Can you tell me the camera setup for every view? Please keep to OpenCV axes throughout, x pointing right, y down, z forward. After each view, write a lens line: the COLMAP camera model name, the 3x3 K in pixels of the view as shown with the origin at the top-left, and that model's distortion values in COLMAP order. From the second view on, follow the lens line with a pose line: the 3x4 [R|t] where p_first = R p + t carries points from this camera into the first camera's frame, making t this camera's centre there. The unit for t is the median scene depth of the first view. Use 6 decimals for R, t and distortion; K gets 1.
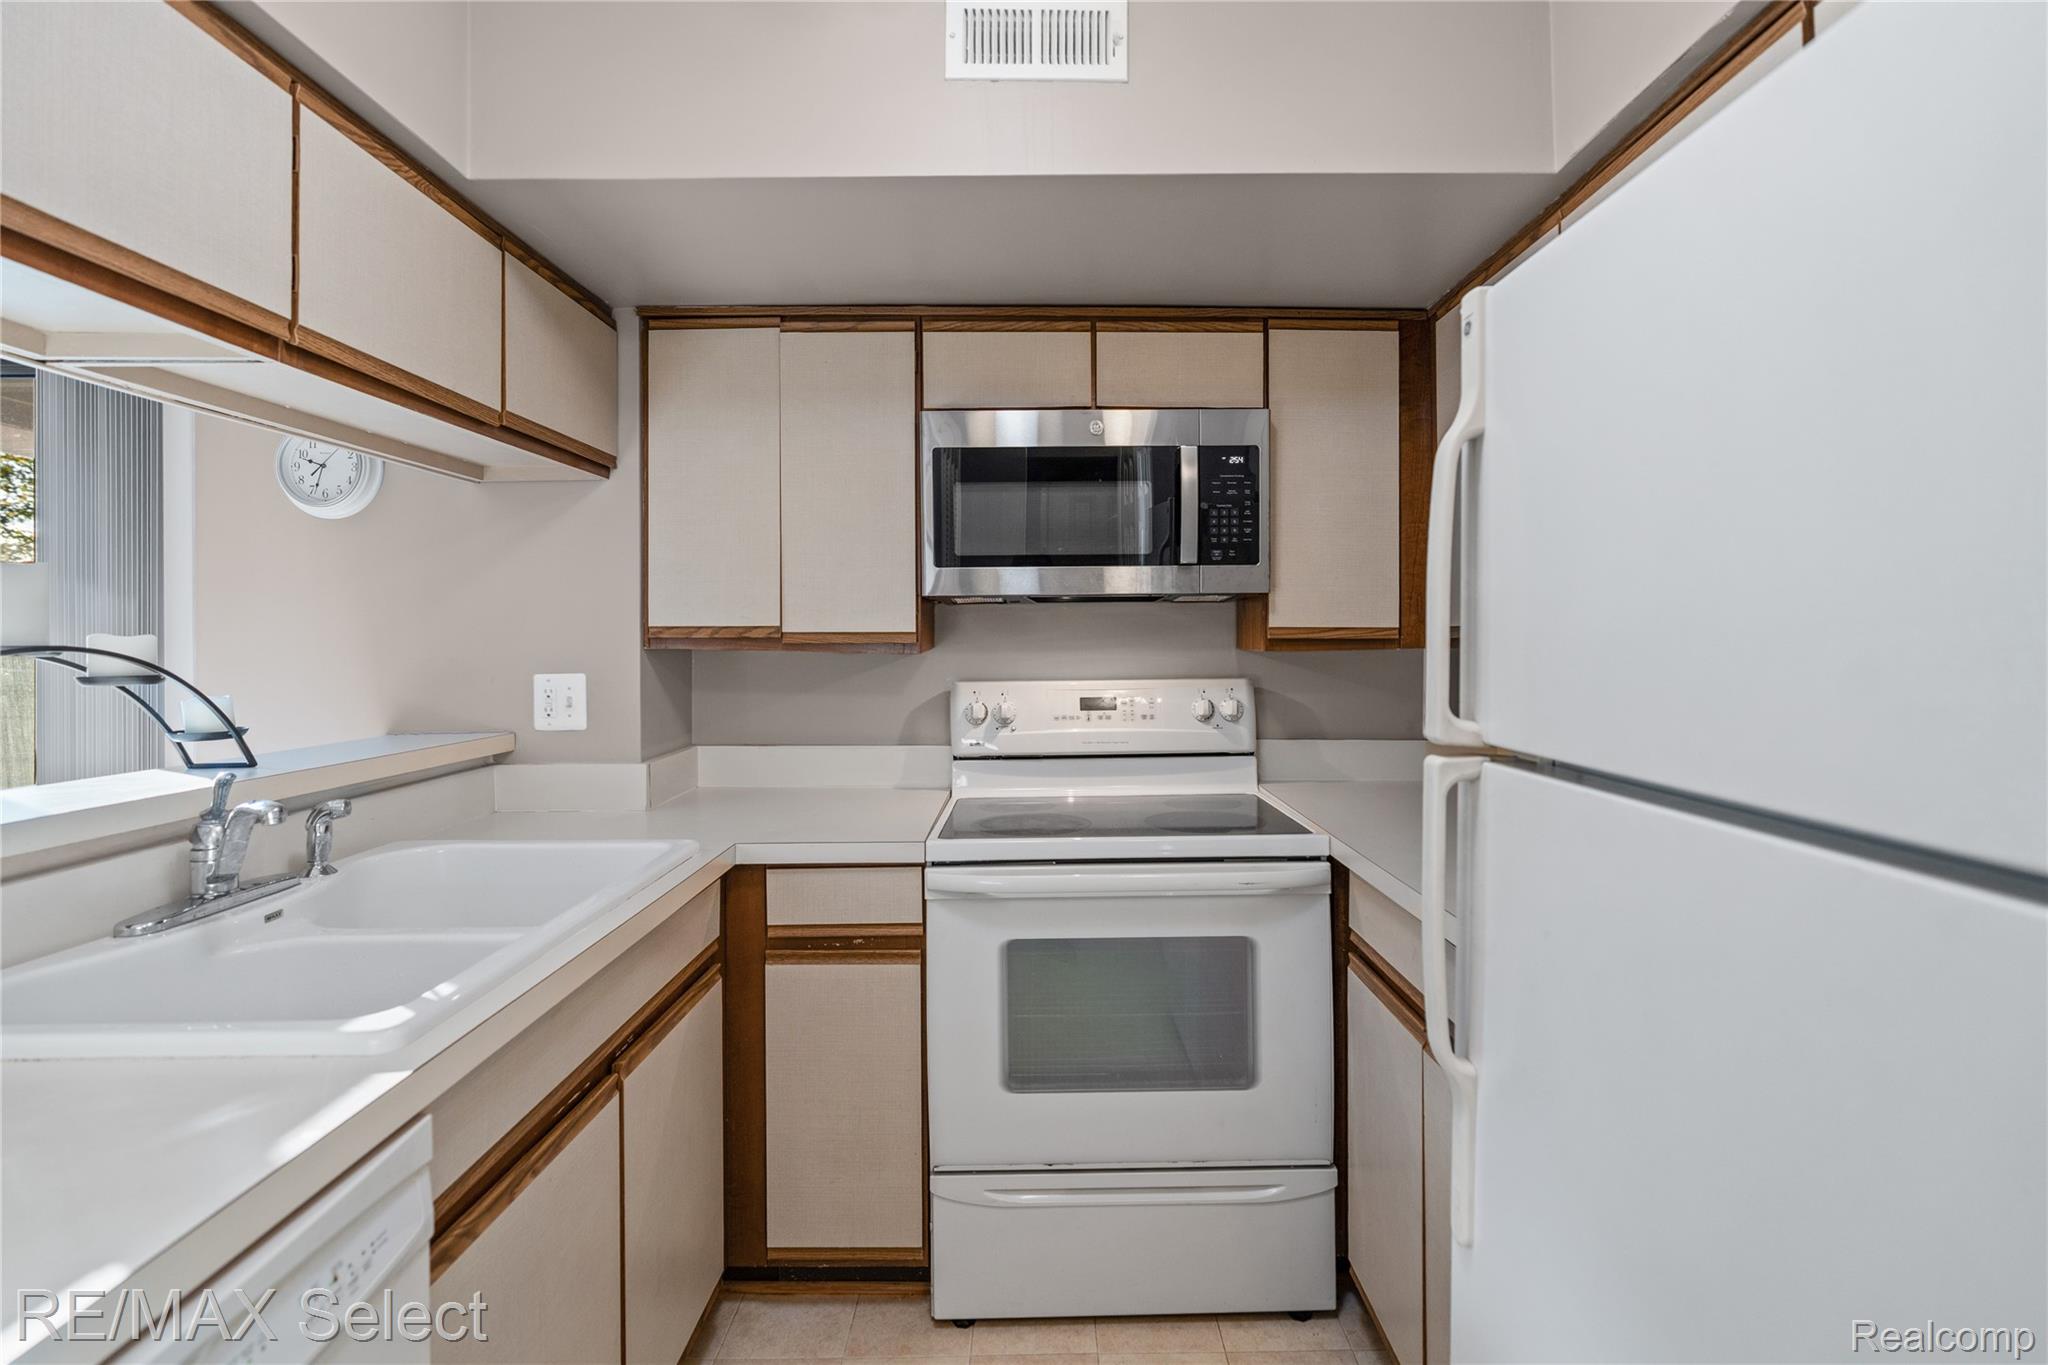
lens RADIAL K [[938.5, 0, 1050.3], [0, 938.5, 635.9], [0, 0, 1]] dist [-0.004845, -0.000016]
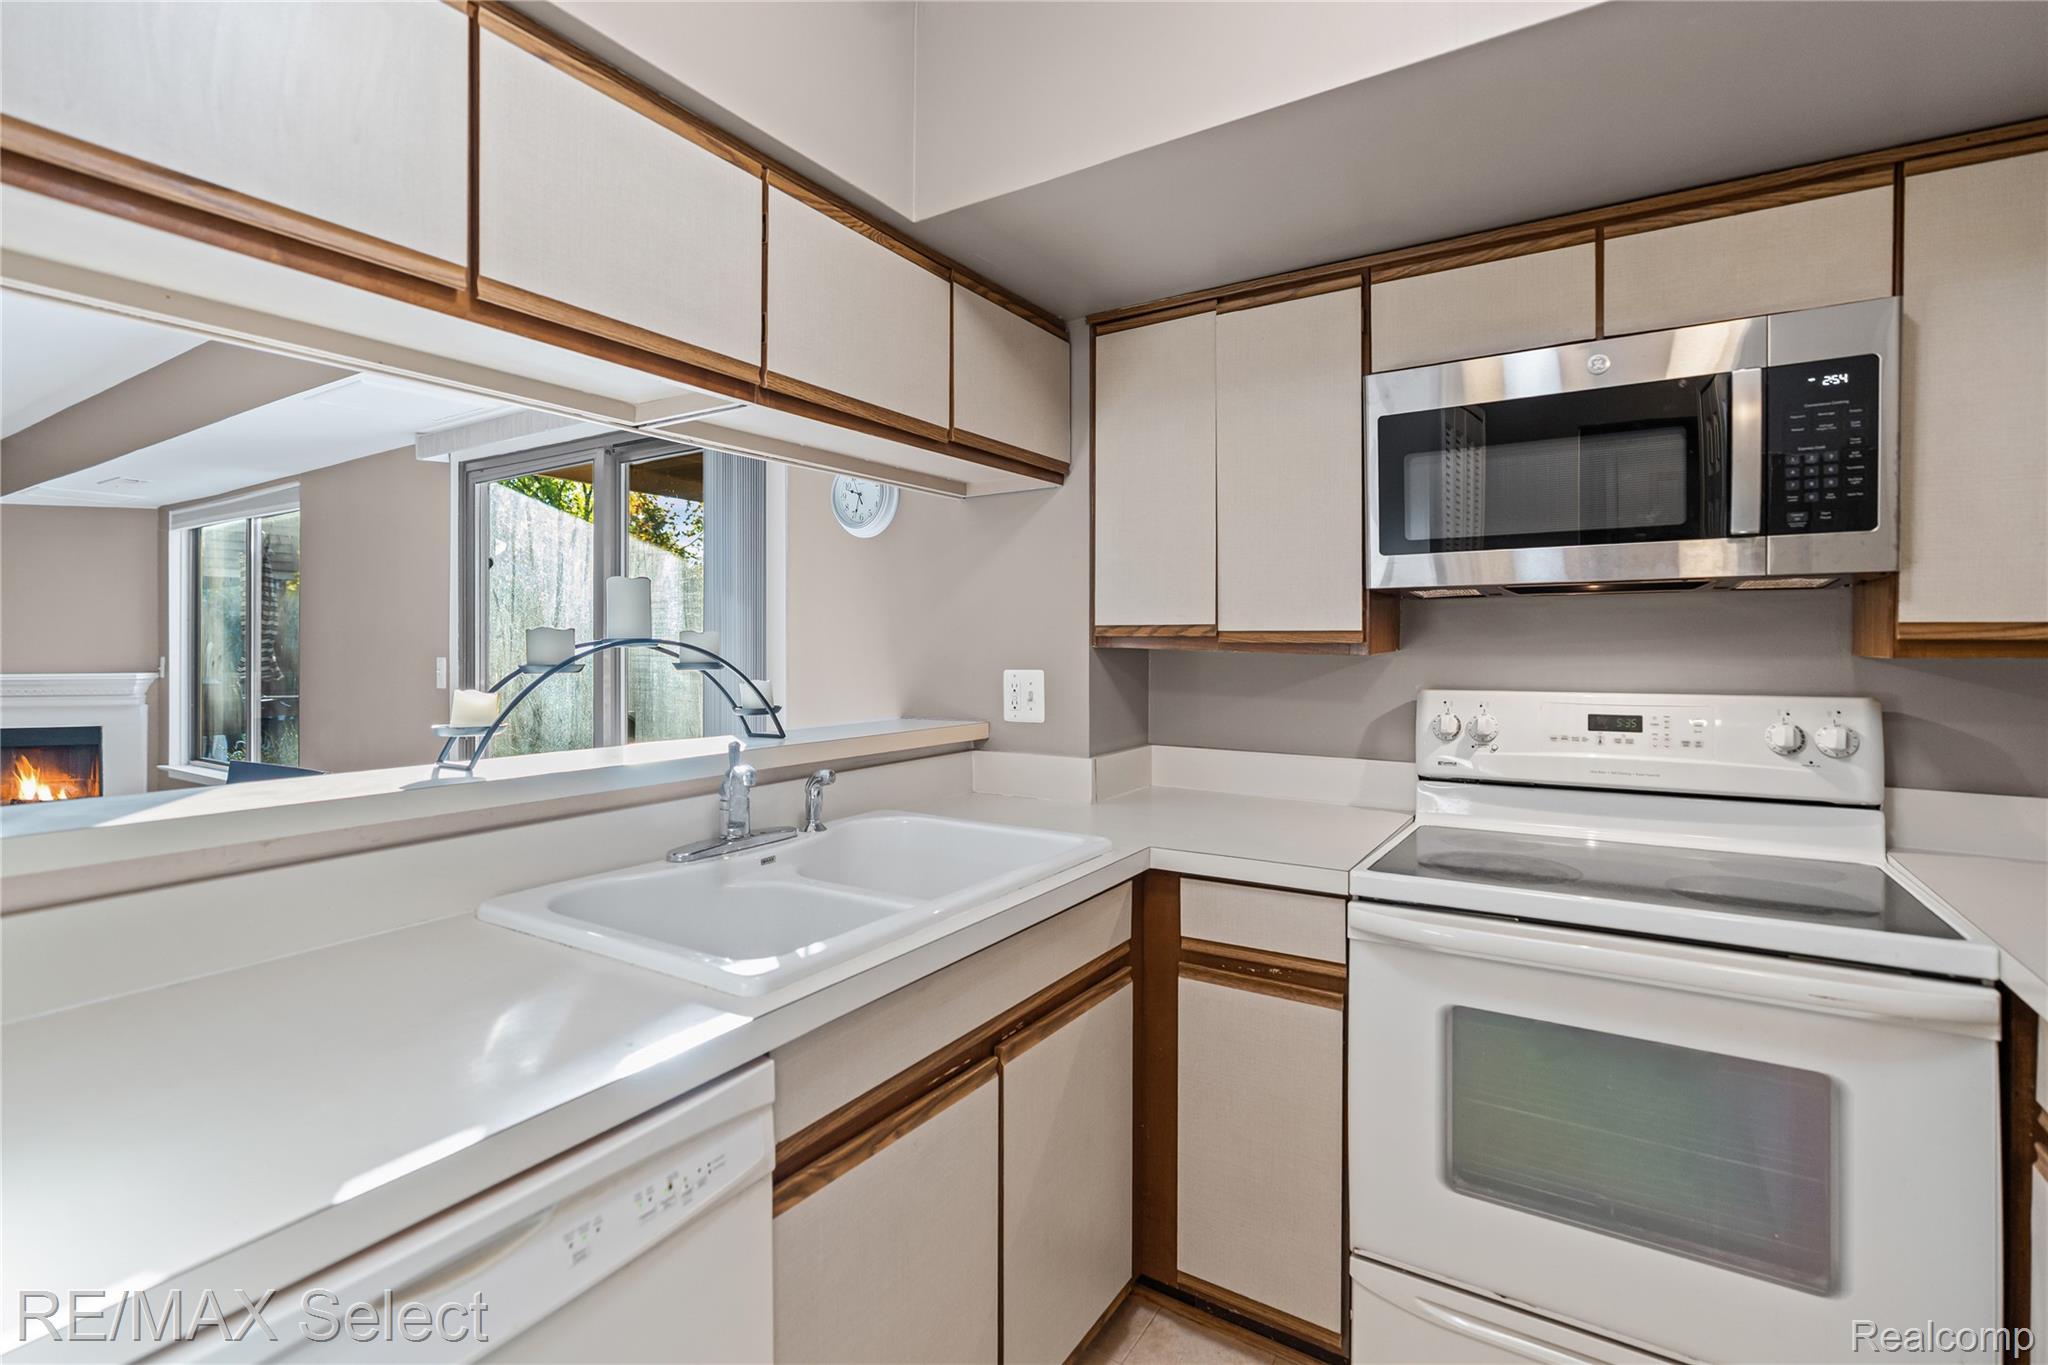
lens RADIAL K [[939.9, 0, 1038.7], [0, 939.9, 649.5], [0, 0, 1]] dist [-0.011055, 0.005521]
pose [[0.838639, 0.009054, -0.544612, 0.095562], [-0.004028, 0.999938, 0.010421, 0.006755], [0.544672, -0.006546, 0.838623, 0.118641]]
